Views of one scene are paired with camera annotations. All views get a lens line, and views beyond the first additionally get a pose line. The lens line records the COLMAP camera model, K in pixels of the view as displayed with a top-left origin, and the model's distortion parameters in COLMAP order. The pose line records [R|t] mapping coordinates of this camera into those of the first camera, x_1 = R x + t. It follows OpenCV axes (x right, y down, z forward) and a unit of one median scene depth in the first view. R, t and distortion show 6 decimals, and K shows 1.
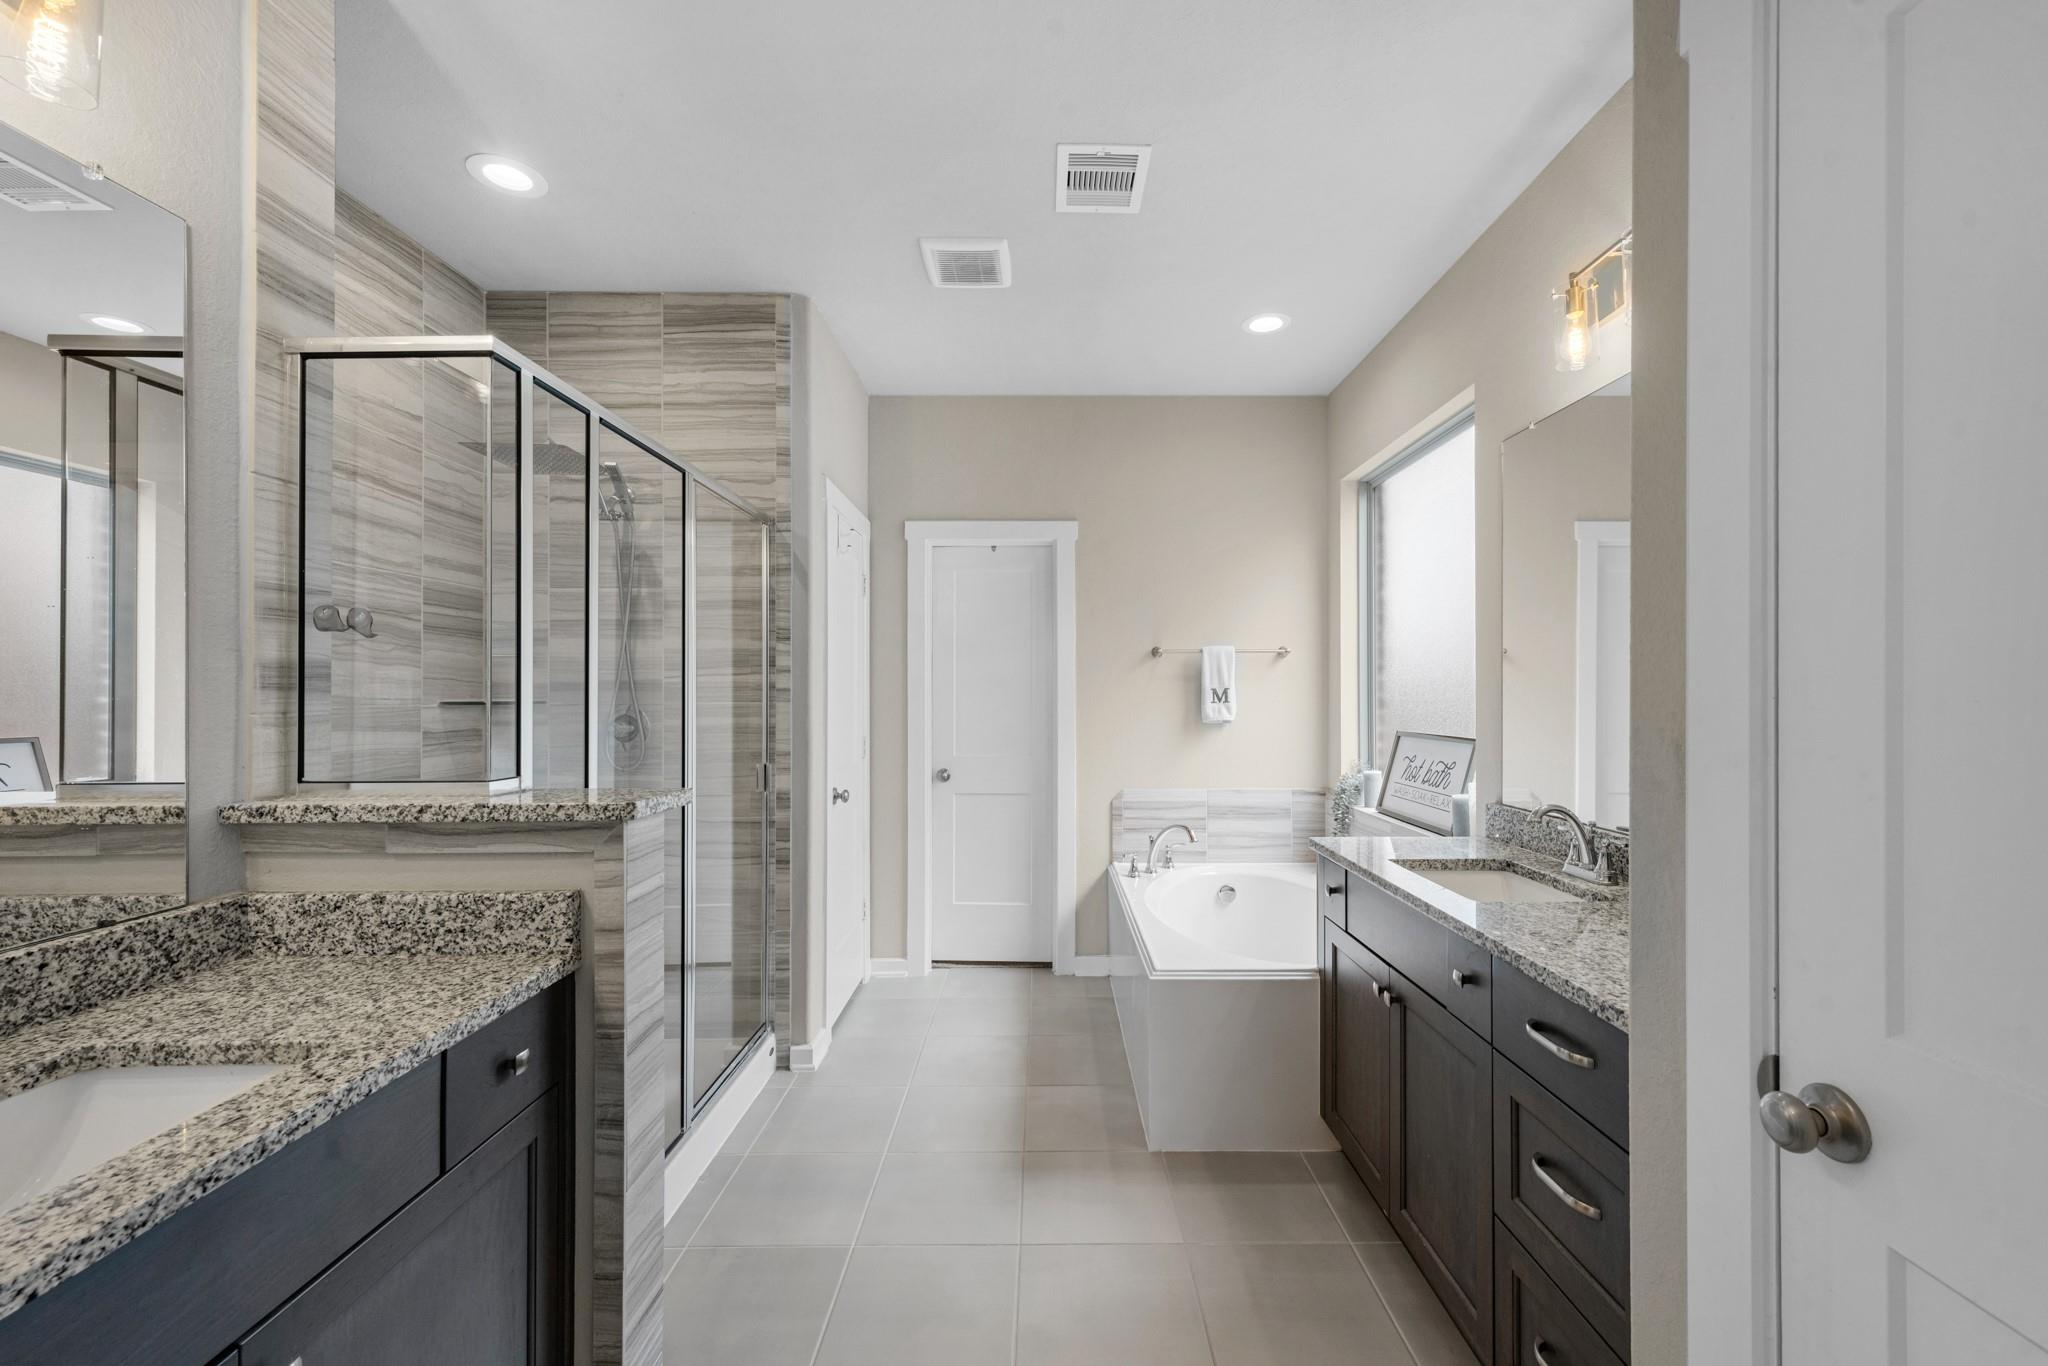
lens RADIAL K [[841.8, 0, 1024.0], [0, 841.8, 683.0], [0, 0, 1]] dist [0.007600, 0.000133]
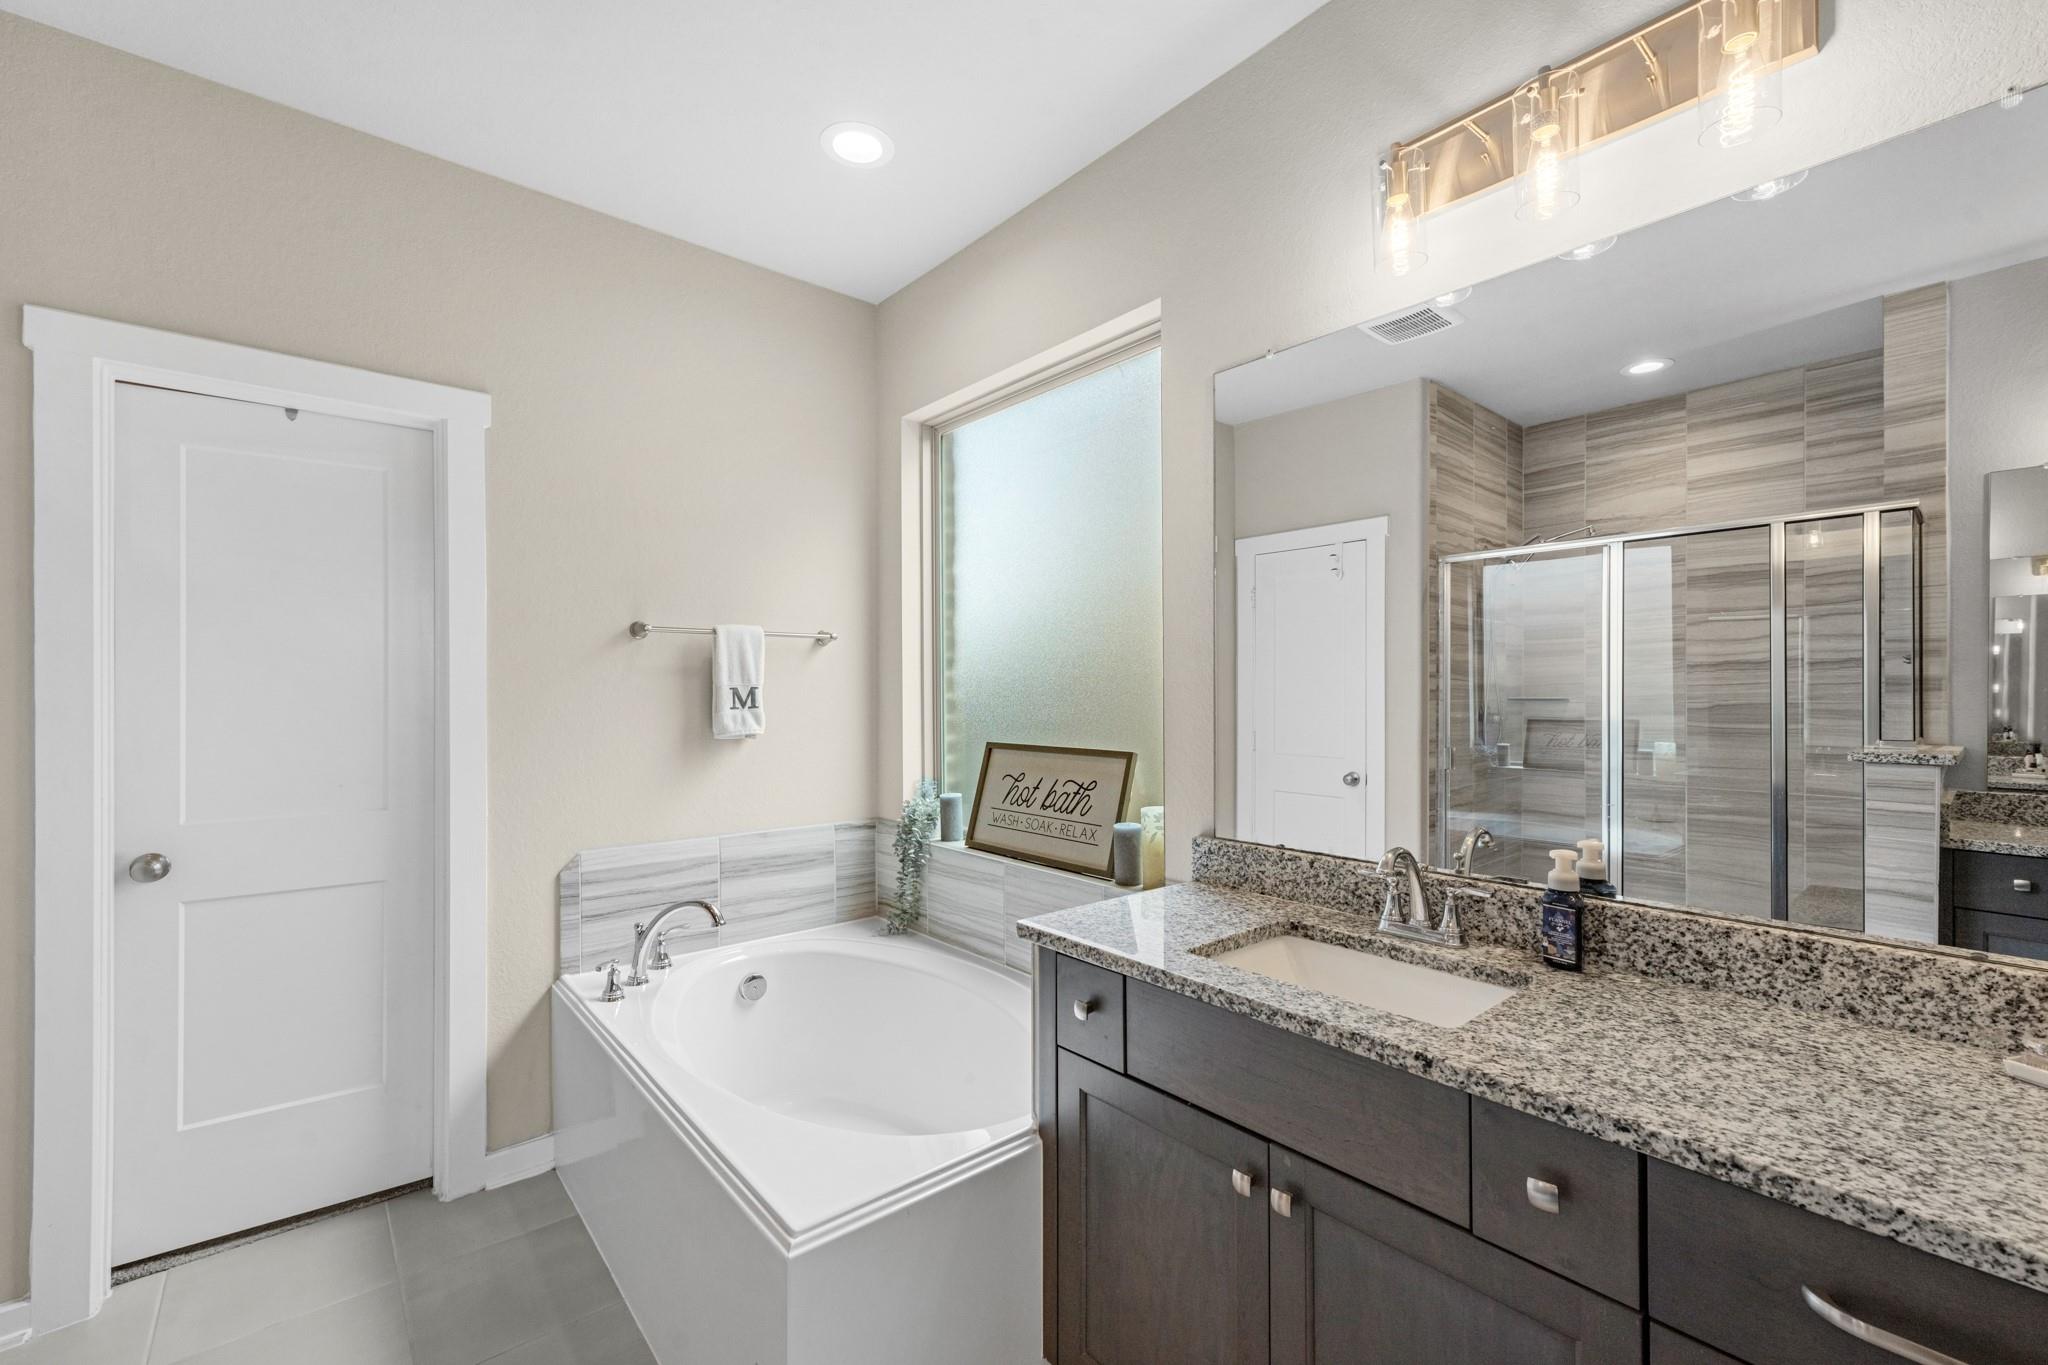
lens RADIAL K [[845.4, 0, 1024.1], [0, 845.4, 691.0], [0, 0, 1]] dist [0.006786, 0.000049]
pose [[0.740770, 0.001106, 0.671758, -0.070427], [-0.008656, 0.999931, 0.007898, 0.002408], [-0.671703, -0.011665, 0.740728, 0.413861]]
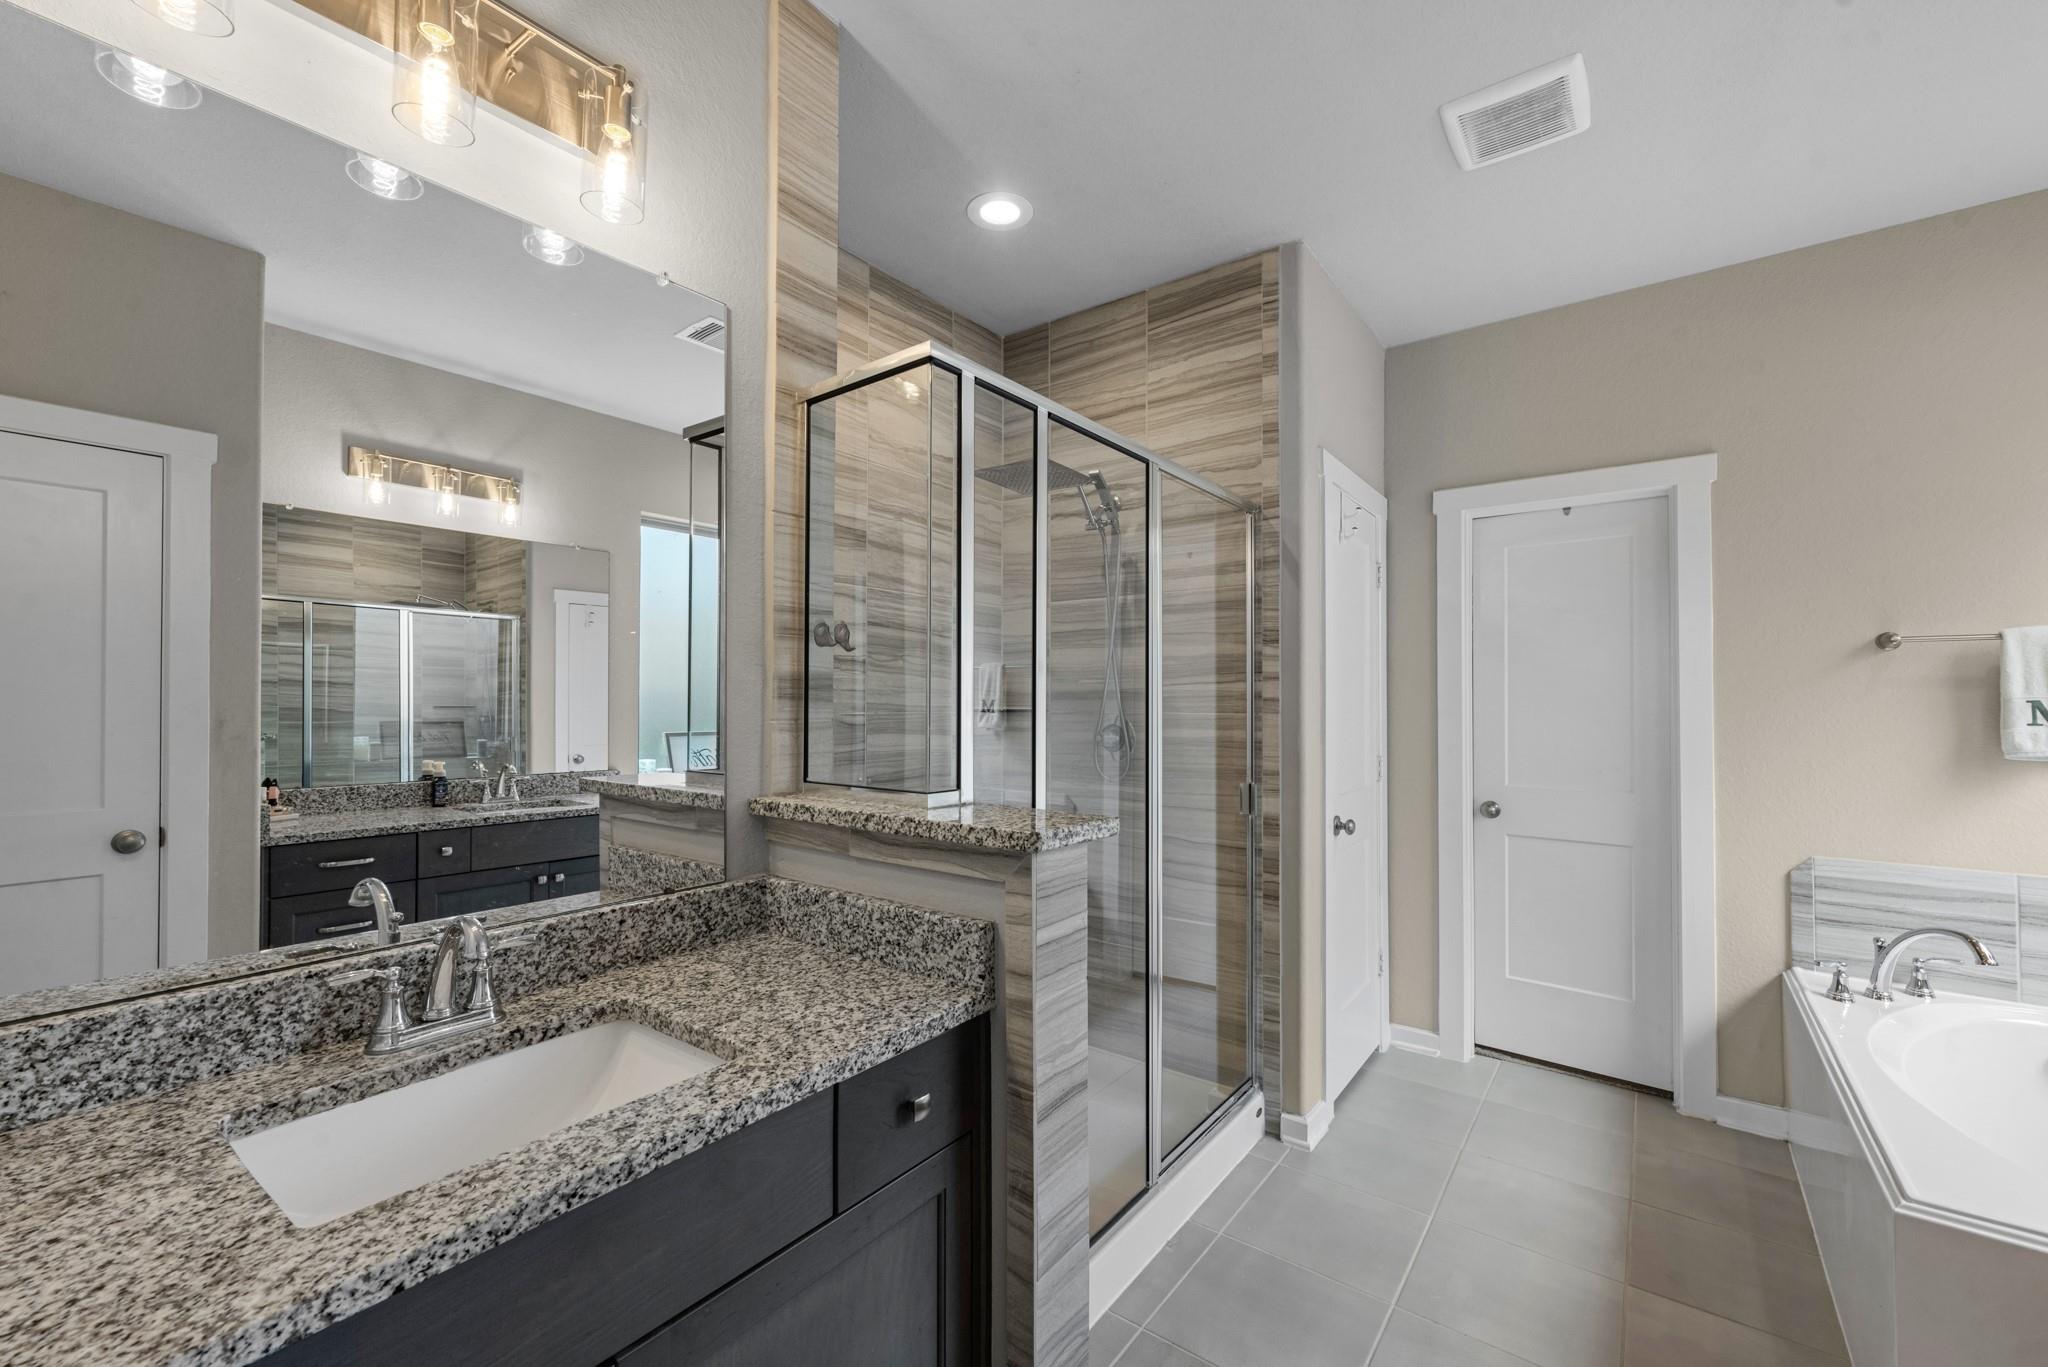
lens RADIAL K [[830.5, 0, 996.8], [0, 830.5, 687.3], [0, 0, 1]] dist [0.006806, 0.000070]
pose [[0.797866, -0.005103, -0.602813, 0.007016], [0.002164, 0.999982, -0.005600, -0.000670], [0.602831, 0.003164, 0.797863, 0.141860]]
